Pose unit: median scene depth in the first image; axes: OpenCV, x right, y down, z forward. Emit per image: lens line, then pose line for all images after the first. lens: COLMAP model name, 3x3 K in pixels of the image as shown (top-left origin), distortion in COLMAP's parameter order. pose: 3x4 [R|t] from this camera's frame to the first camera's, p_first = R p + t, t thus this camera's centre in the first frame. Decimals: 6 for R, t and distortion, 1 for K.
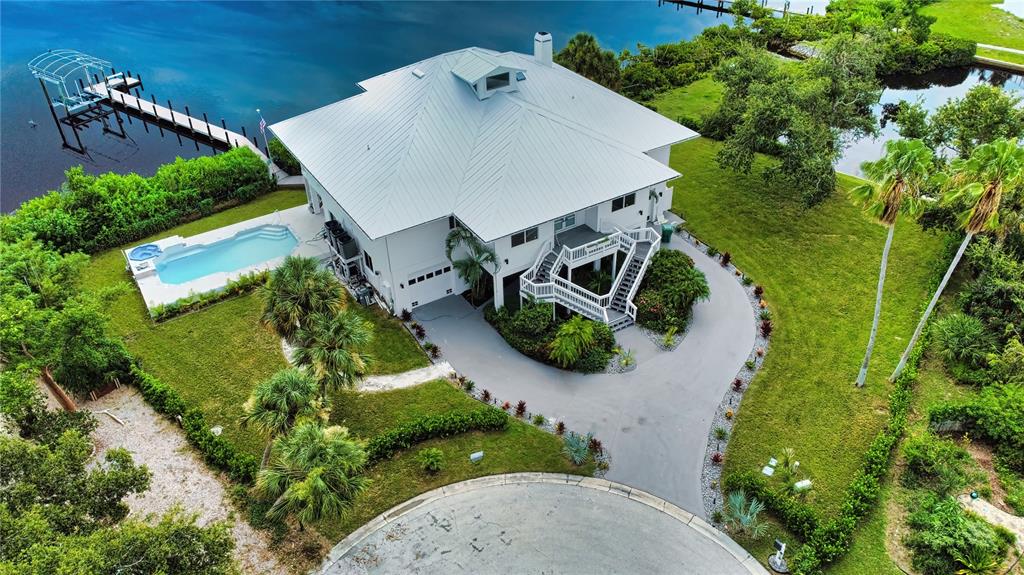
lens RADIAL K [[775.4, 0, 515.1], [0, 775.4, 285.9], [0, 0, 1]] dist [0.002998, -0.016476]
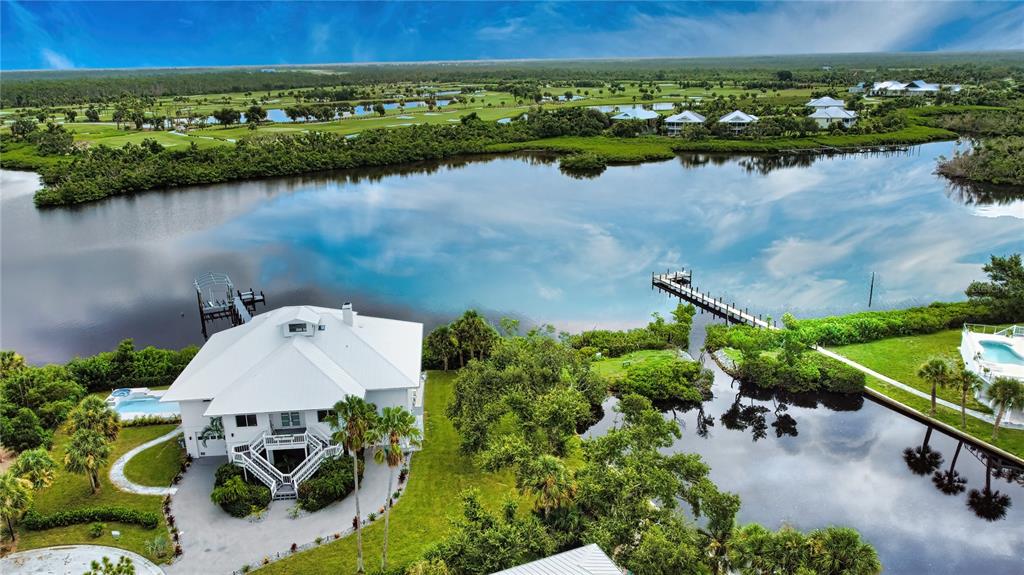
lens RADIAL K [[775.4, 0, 515.1], [0, 775.4, 285.9], [0, 0, 1]] dist [0.002998, -0.016476]
pose [[0.893182, 0.132809, -0.429637, 1.081128], [-0.260741, 0.931352, -0.254161, -0.059815], [0.366389, 0.339036, 0.866495, -0.237632]]
